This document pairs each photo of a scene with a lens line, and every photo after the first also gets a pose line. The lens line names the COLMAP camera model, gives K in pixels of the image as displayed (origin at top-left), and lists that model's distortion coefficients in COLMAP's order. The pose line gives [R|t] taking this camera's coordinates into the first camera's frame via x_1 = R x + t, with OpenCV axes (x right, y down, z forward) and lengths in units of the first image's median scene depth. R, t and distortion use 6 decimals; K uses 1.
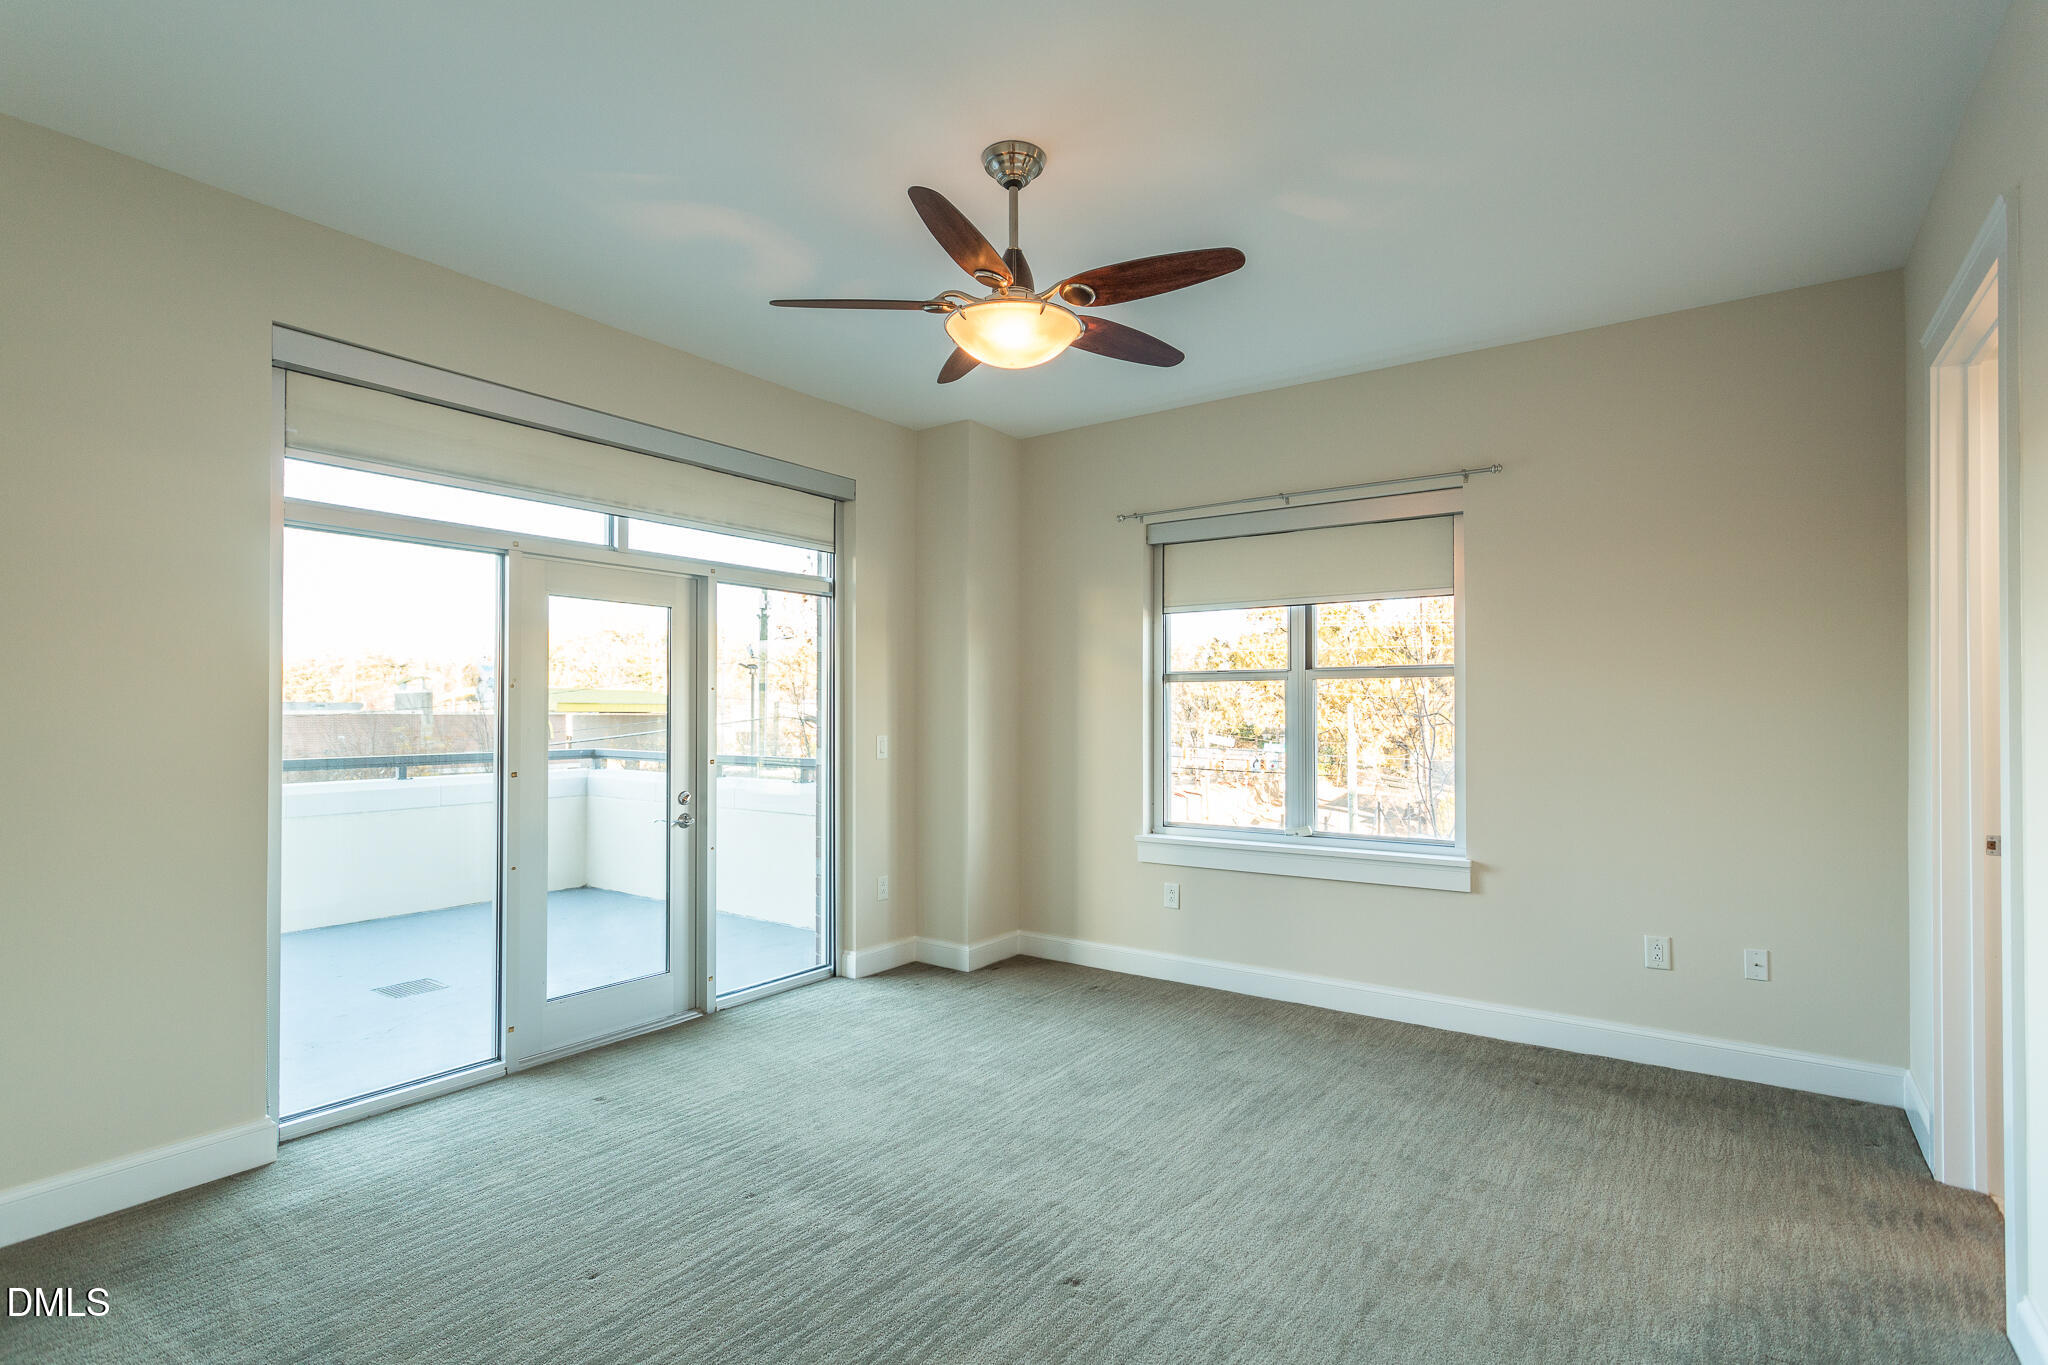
lens RADIAL K [[1022.9, 0, 1025.0], [0, 1022.9, 692.5], [0, 0, 1]] dist [0.005960, -0.000071]
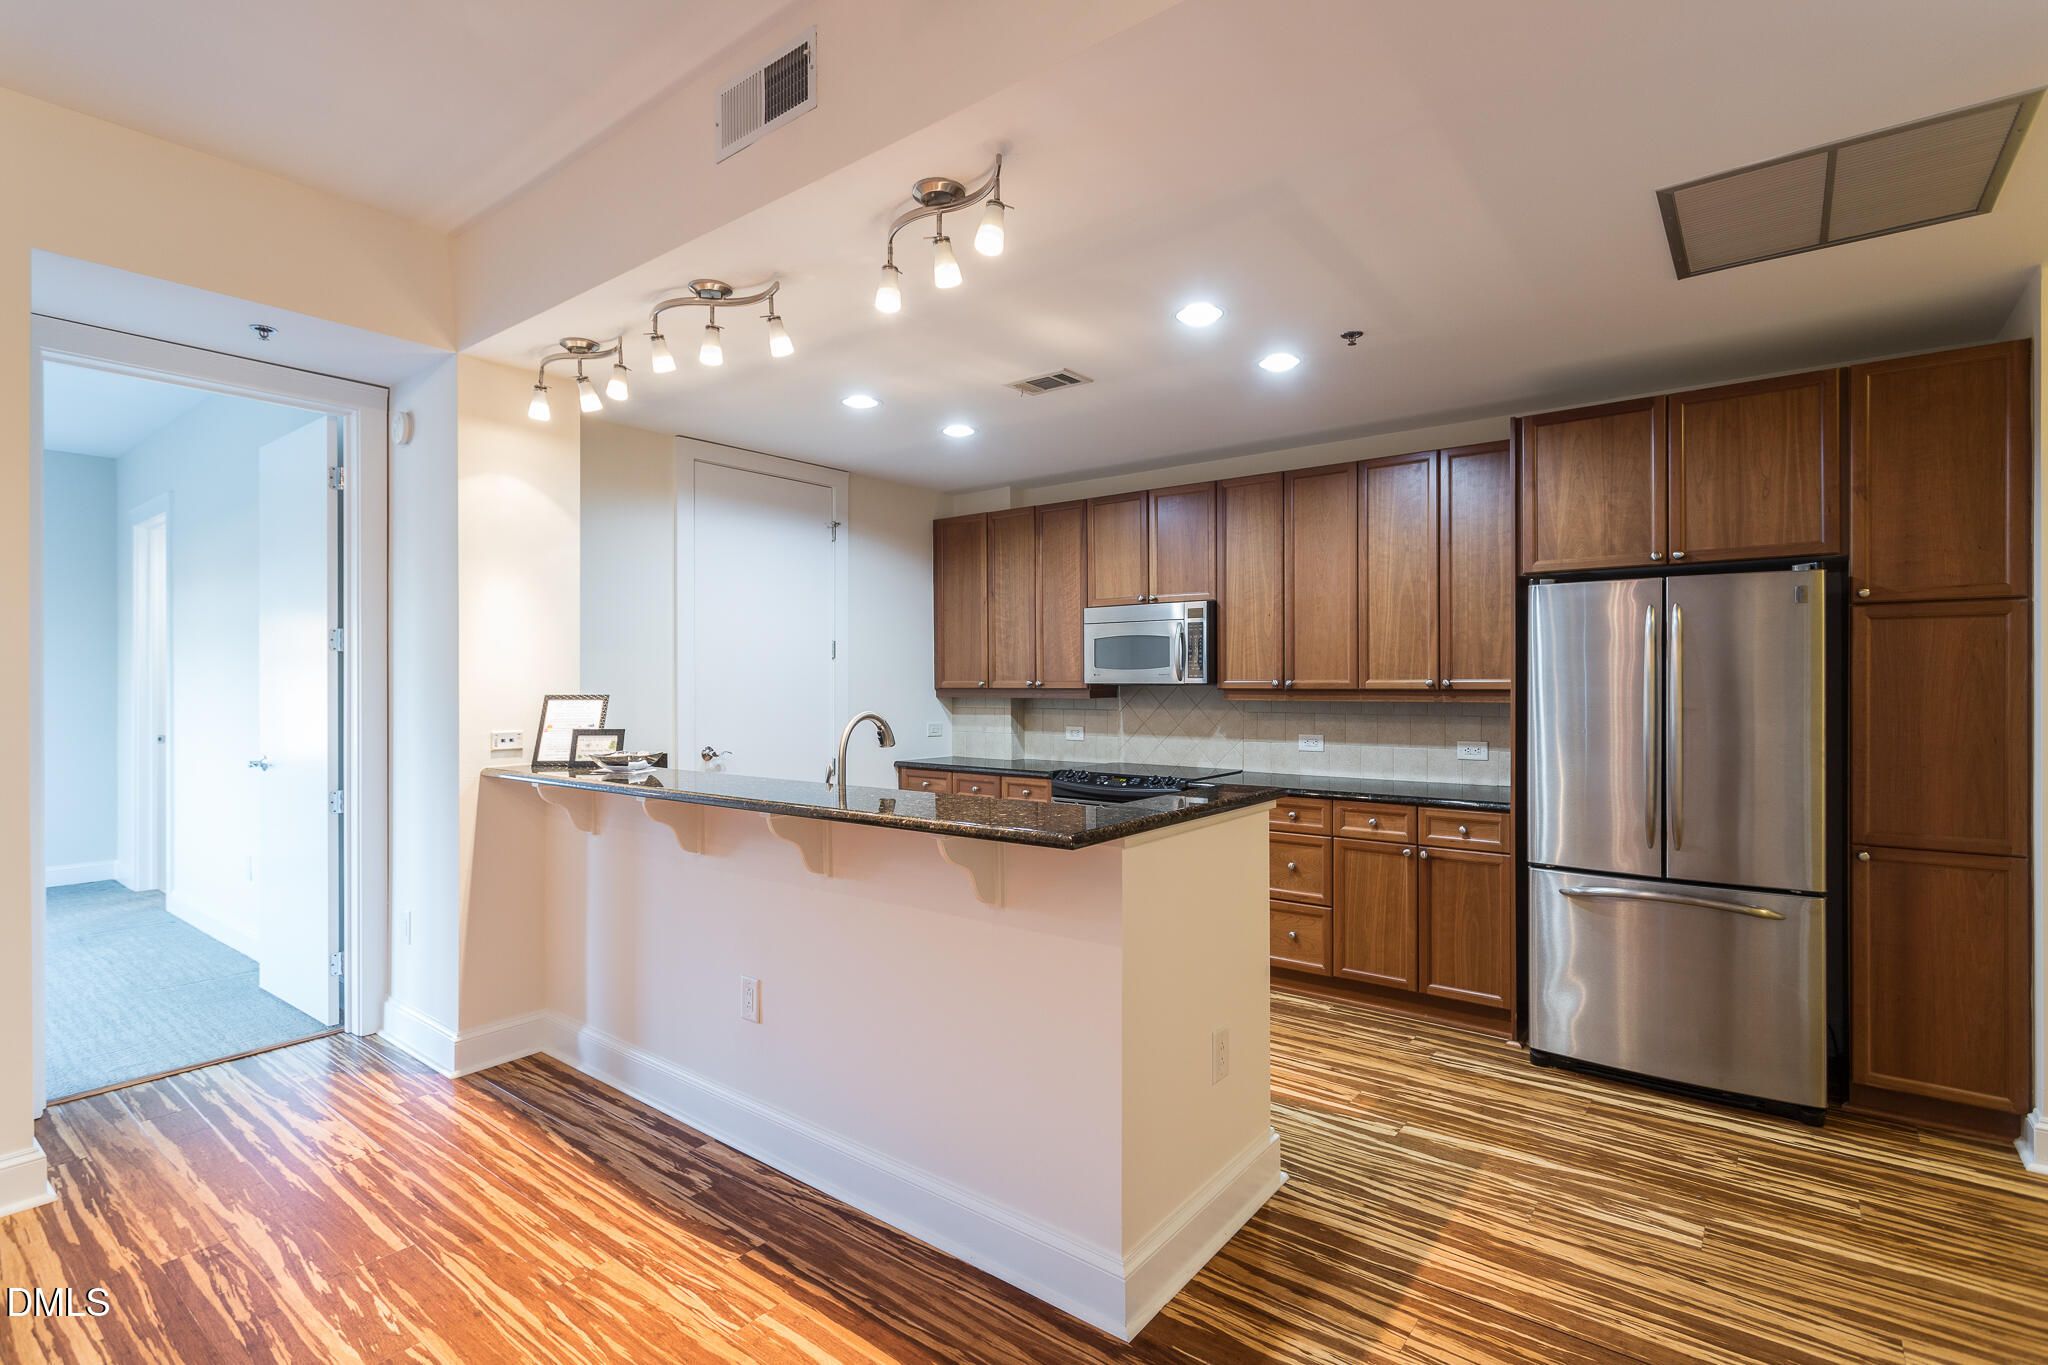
lens RADIAL K [[977.7, 0, 1029.3], [0, 977.7, 680.9], [0, 0, 1]] dist [0.000982, 0.002299]
pose [[0.056179, 0.001363, 0.998420, -0.764242], [-0.014605, 0.999893, -0.000543, -0.008922], [-0.998314, -0.014551, 0.056193, -0.713620]]
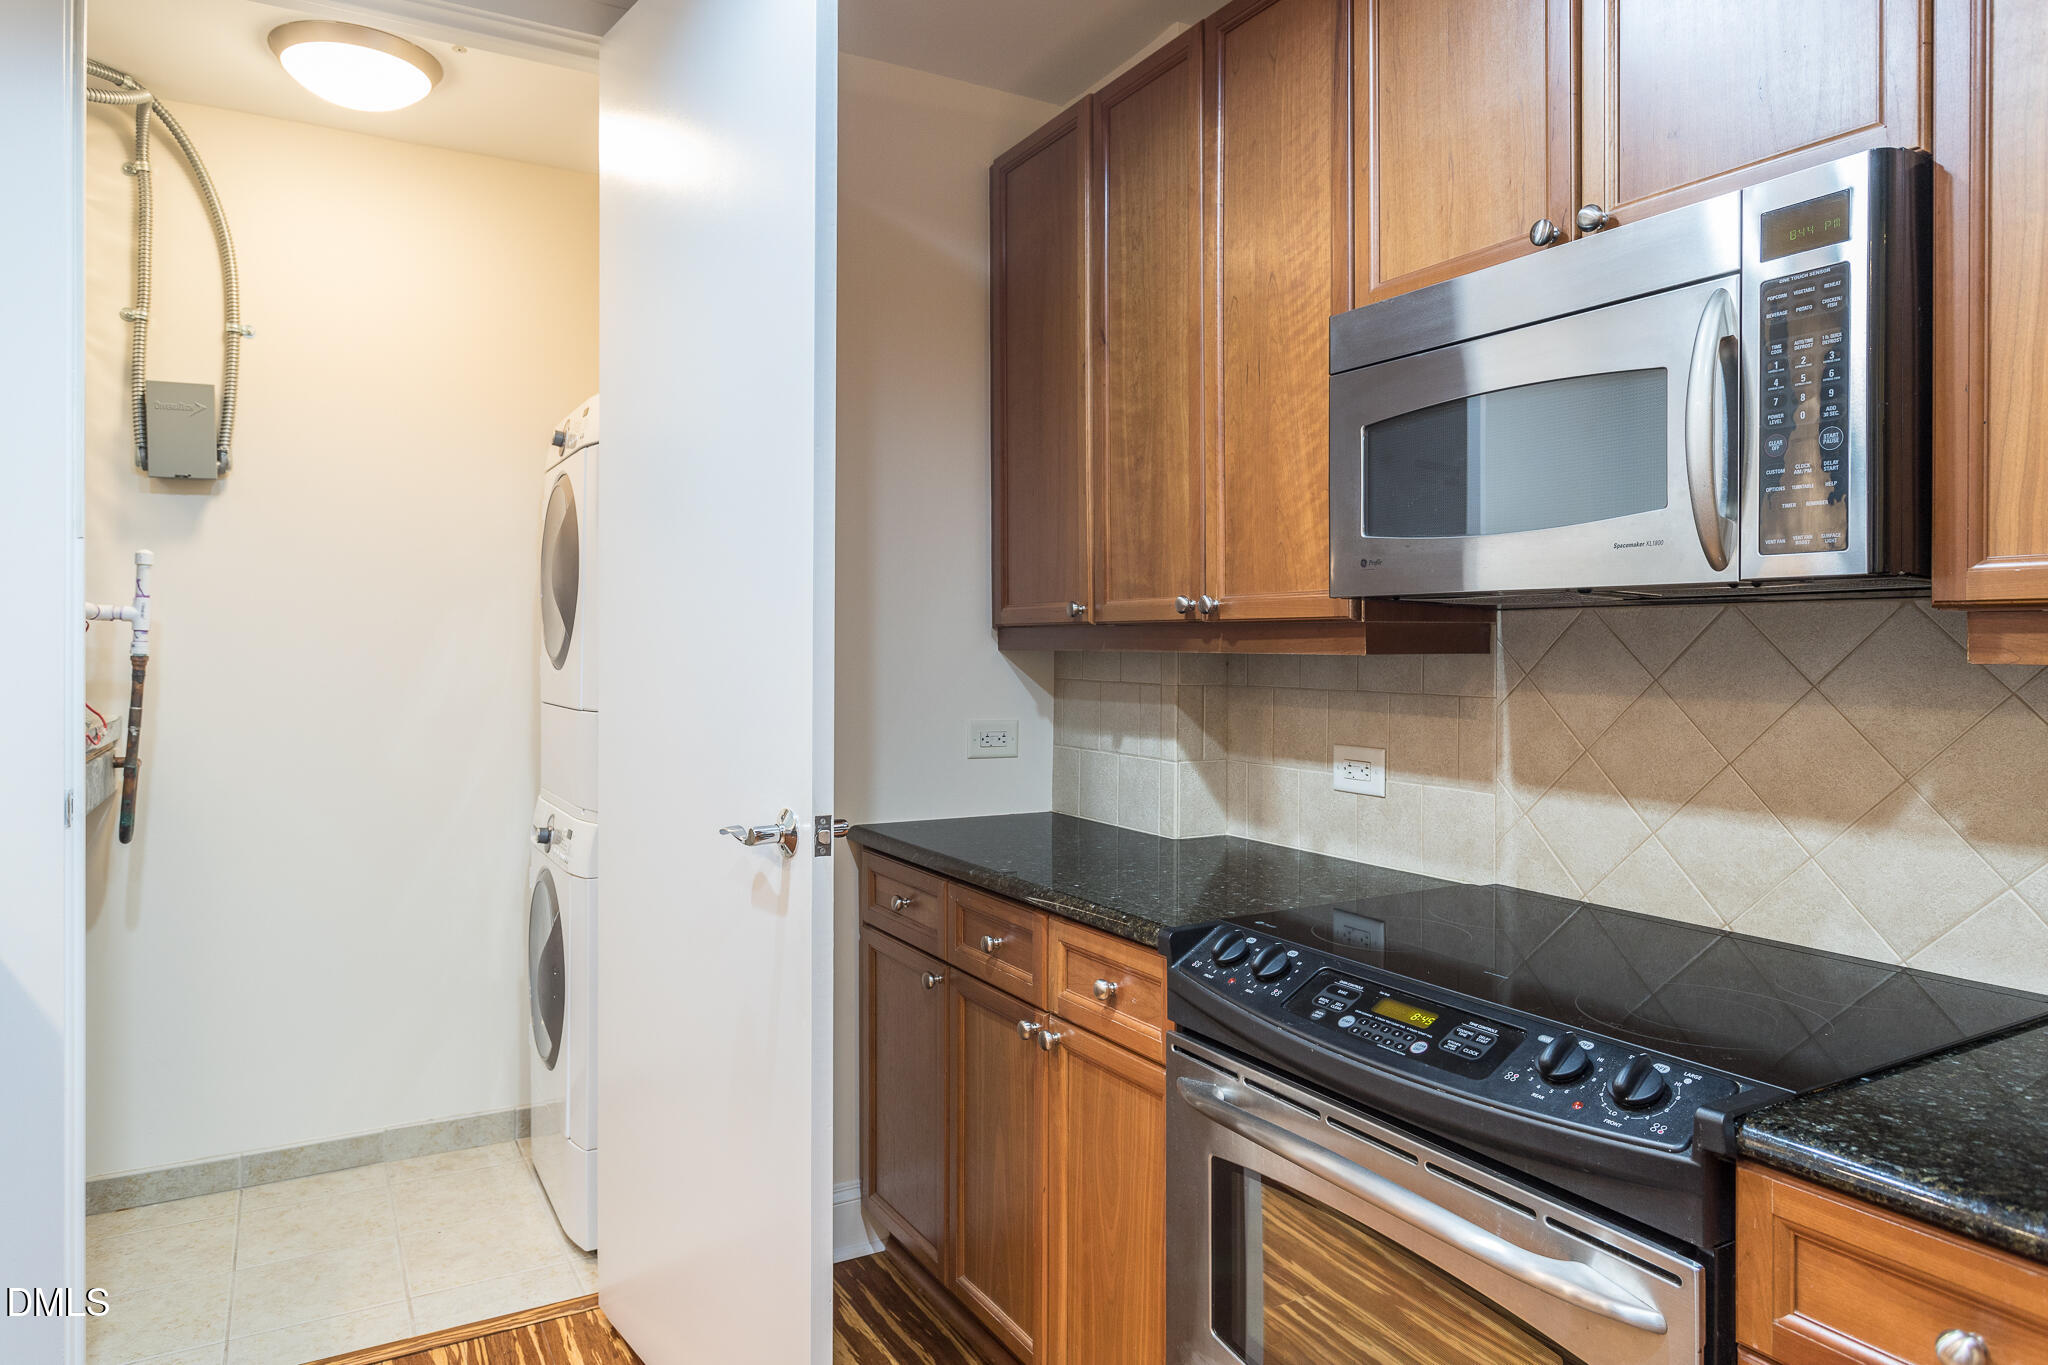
lens RADIAL K [[1287.4, 0, 1045.4], [0, 1287.4, 645.6], [0, 0, 1]] dist [-0.003556, -0.000947]
pose [[0.423201, -0.002142, 0.906033, -0.010245], [-0.016687, 0.999809, 0.010158, 0.005091], [-0.905882, -0.019418, 0.423084, -0.804656]]
